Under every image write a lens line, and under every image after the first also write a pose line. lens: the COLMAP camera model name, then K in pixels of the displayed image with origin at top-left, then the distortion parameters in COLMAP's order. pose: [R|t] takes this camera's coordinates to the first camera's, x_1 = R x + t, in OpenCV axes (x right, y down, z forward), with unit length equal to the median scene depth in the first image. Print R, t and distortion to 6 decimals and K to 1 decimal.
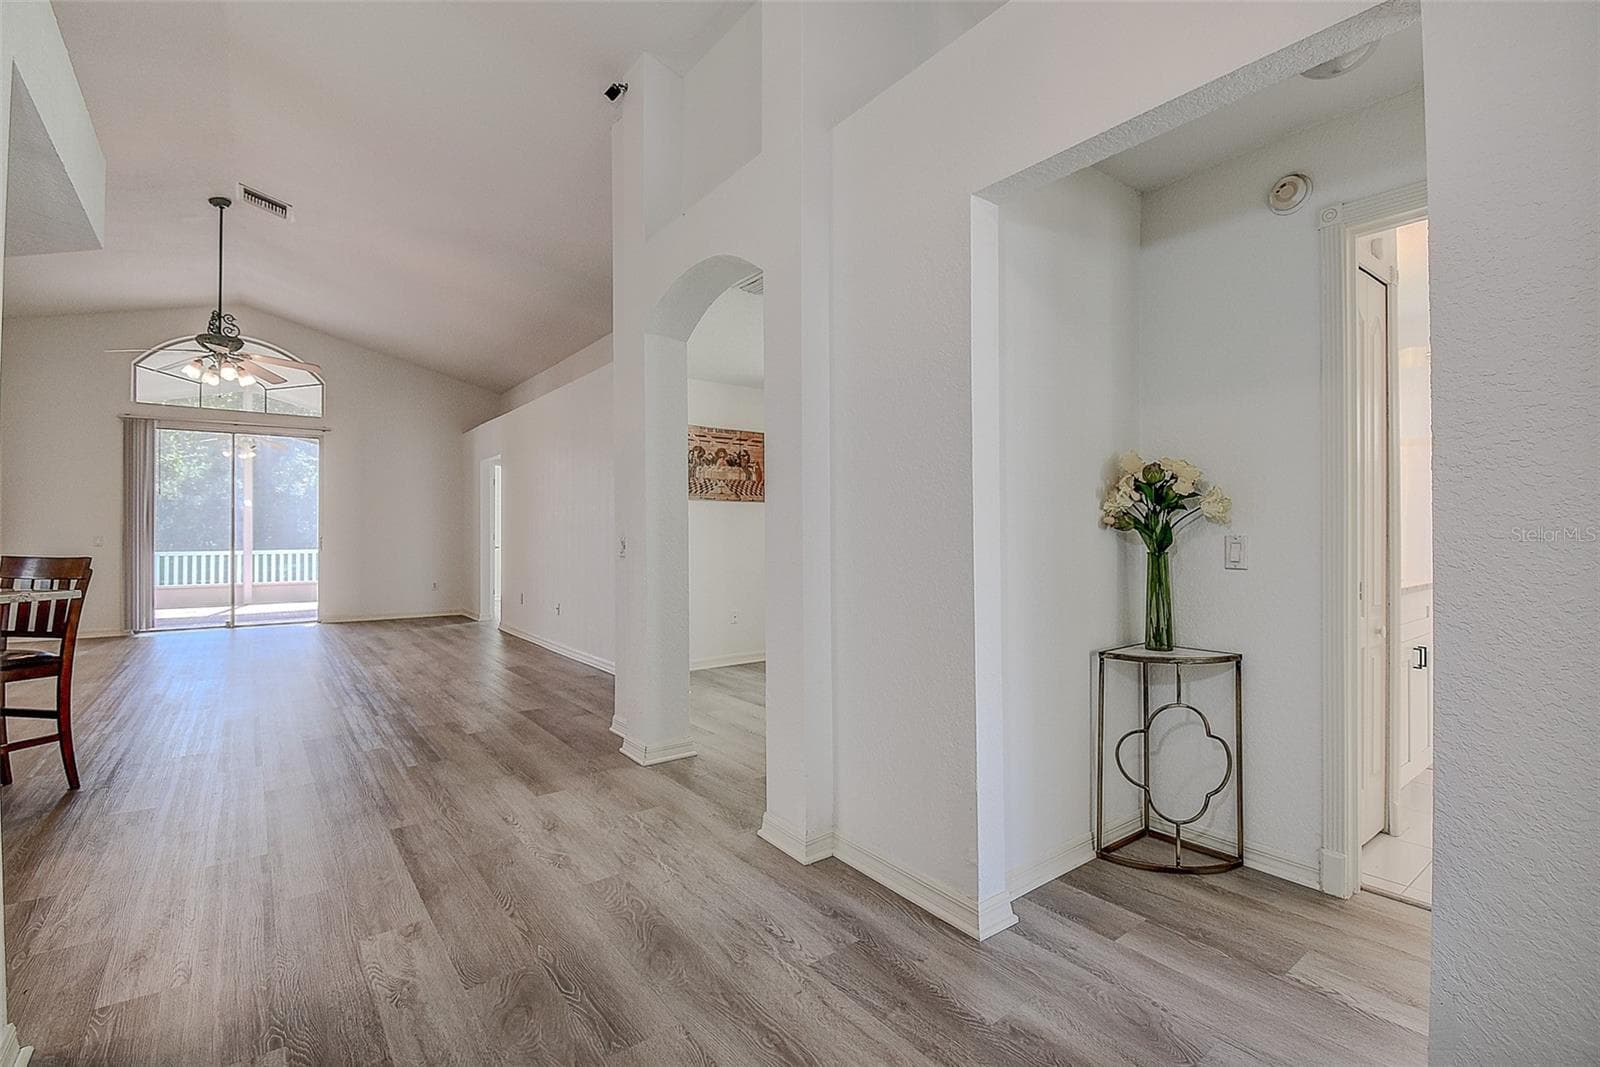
lens RADIAL K [[717.7, 0, 796.4], [0, 717.7, 532.7], [0, 0, 1]] dist [0.014546, -0.010957]
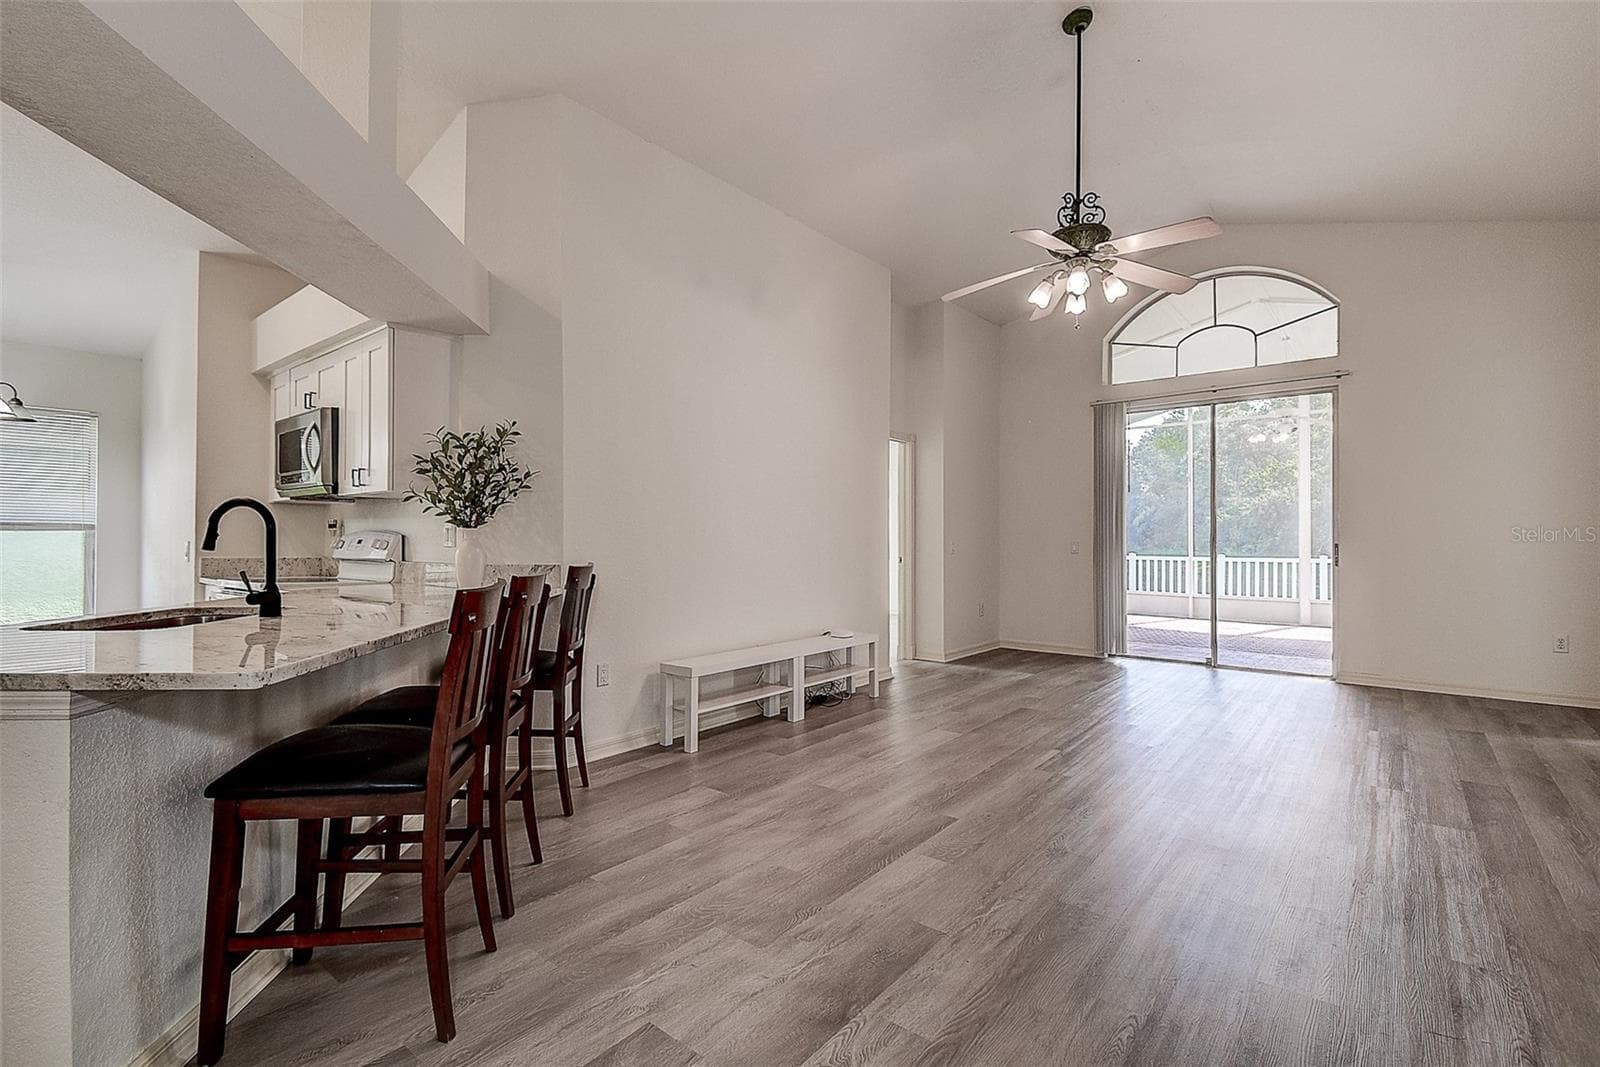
lens RADIAL K [[717.7, 0, 817.9], [0, 717.7, 537.5], [0, 0, 1]] dist [0.014546, -0.010957]
pose [[0.236942, 0.006016, -0.971505, -0.163761], [-0.007412, 0.999963, 0.004385, -0.001026], [0.971495, 0.006162, 0.236978, 0.447793]]
